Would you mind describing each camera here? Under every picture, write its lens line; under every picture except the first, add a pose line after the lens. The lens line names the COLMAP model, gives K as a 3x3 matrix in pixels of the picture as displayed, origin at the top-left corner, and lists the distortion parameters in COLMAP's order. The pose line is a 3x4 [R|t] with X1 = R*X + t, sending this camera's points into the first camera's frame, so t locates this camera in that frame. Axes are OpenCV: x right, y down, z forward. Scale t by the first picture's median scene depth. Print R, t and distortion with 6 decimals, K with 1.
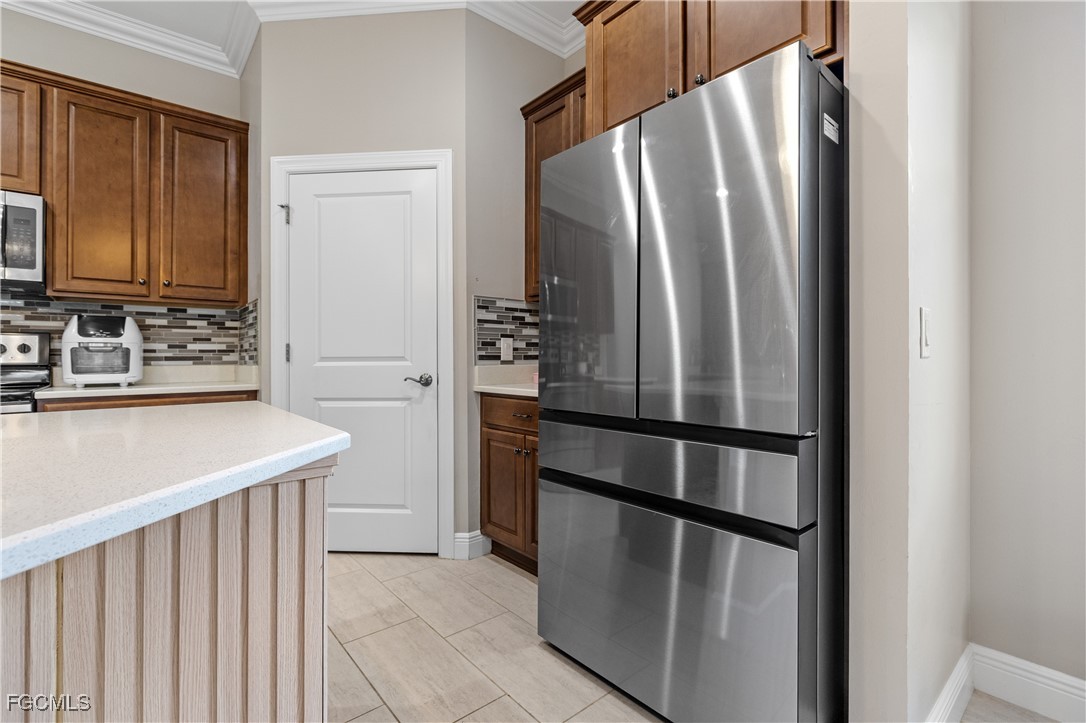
lens RADIAL K [[498.3, 0, 539.9], [0, 498.3, 362.2], [0, 0, 1]] dist [-0.004124, -0.000233]
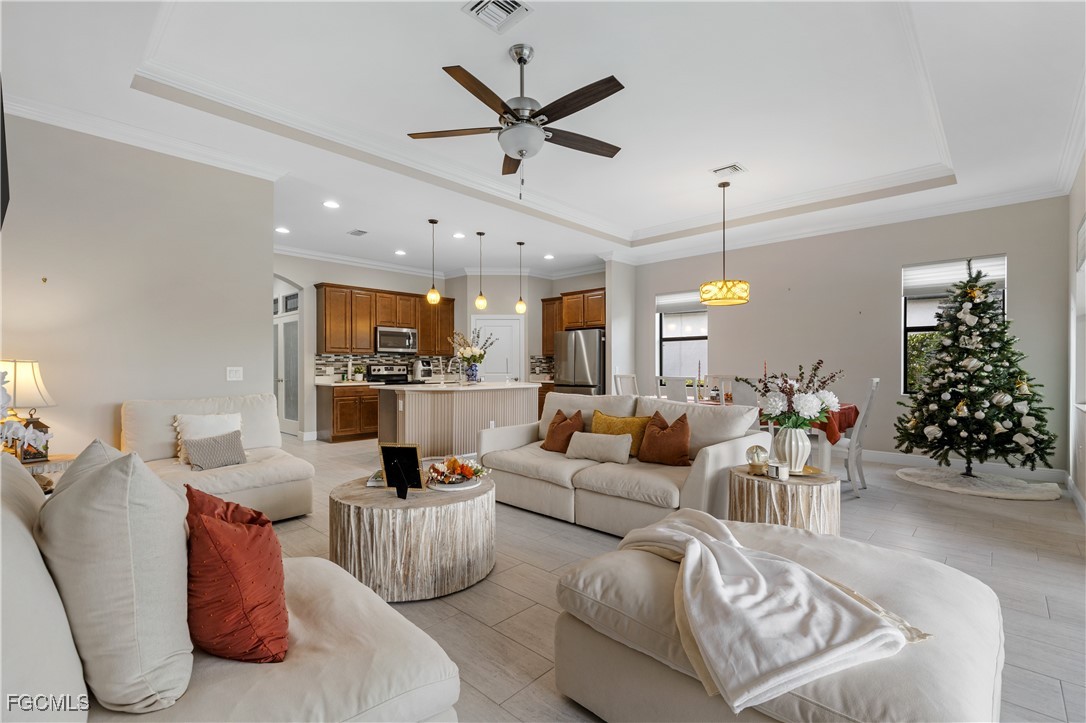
lens RADIAL K [[498.3, 0, 546.2], [0, 498.3, 364.3], [0, 0, 1]] dist [-0.004124, -0.000233]
pose [[0.993887, 0.004502, 0.110314, -0.409910], [-0.004481, 0.999990, -0.000433, -0.069184], [-0.110315, -0.000064, 0.993897, -2.589452]]
